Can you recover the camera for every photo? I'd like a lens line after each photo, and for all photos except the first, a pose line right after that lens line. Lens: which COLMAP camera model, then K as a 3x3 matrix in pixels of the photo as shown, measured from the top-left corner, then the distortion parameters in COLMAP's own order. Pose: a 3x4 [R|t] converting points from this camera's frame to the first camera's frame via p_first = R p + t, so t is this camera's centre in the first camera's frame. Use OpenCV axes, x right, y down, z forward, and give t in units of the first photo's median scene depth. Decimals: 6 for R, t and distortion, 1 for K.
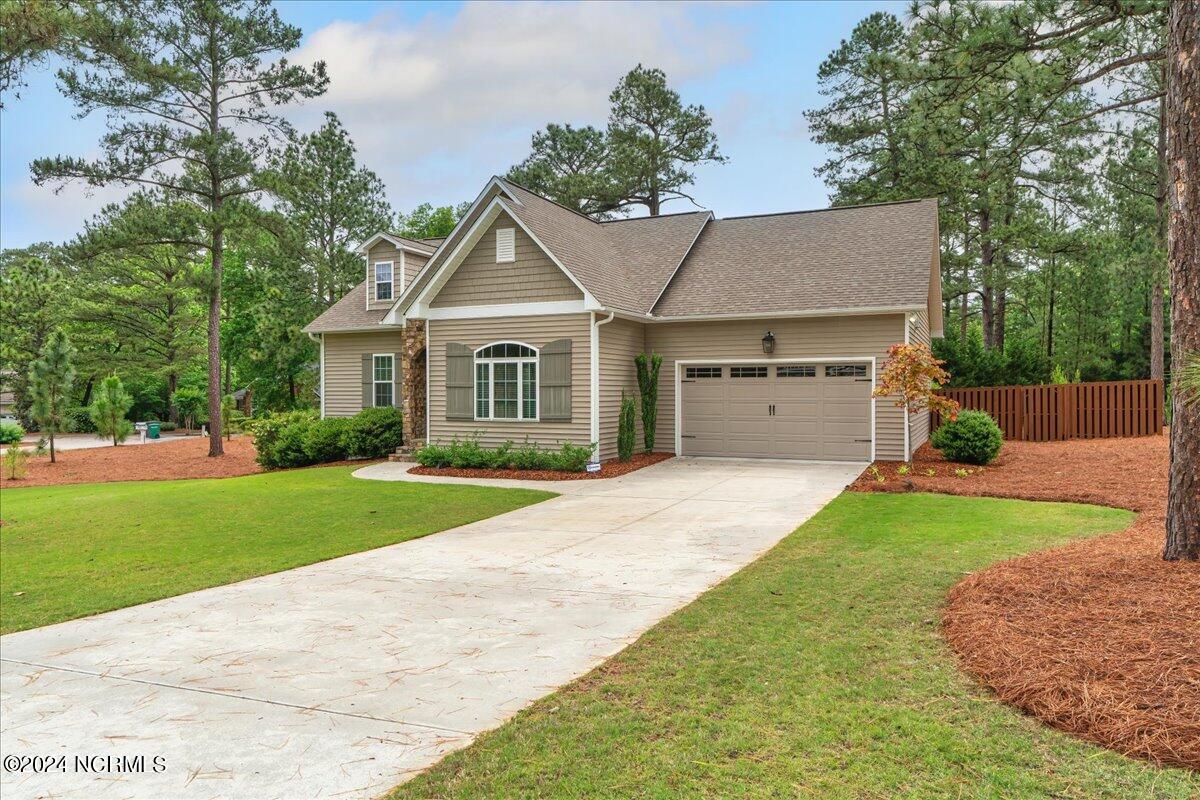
lens RADIAL K [[801.8, 0, 613.6], [0, 801.8, 364.5], [0, 0, 1]] dist [-0.004195, -0.002546]
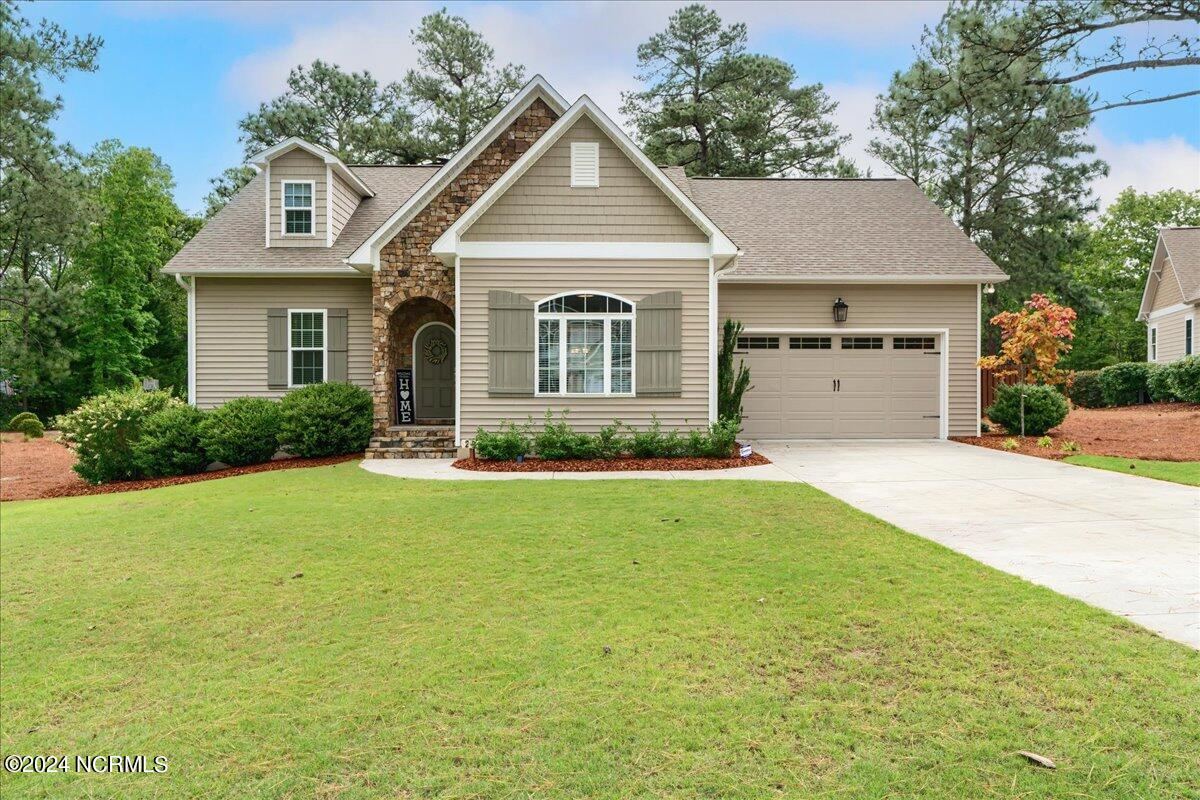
lens RADIAL K [[801.8, 0, 613.6], [0, 801.8, 364.5], [0, 0, 1]] dist [-0.004195, -0.002546]
pose [[0.896407, 0.016094, 0.442939, -0.433687], [-0.014731, 0.999870, -0.006517, 0.043617], [-0.442987, -0.000683, 0.896528, 0.304072]]
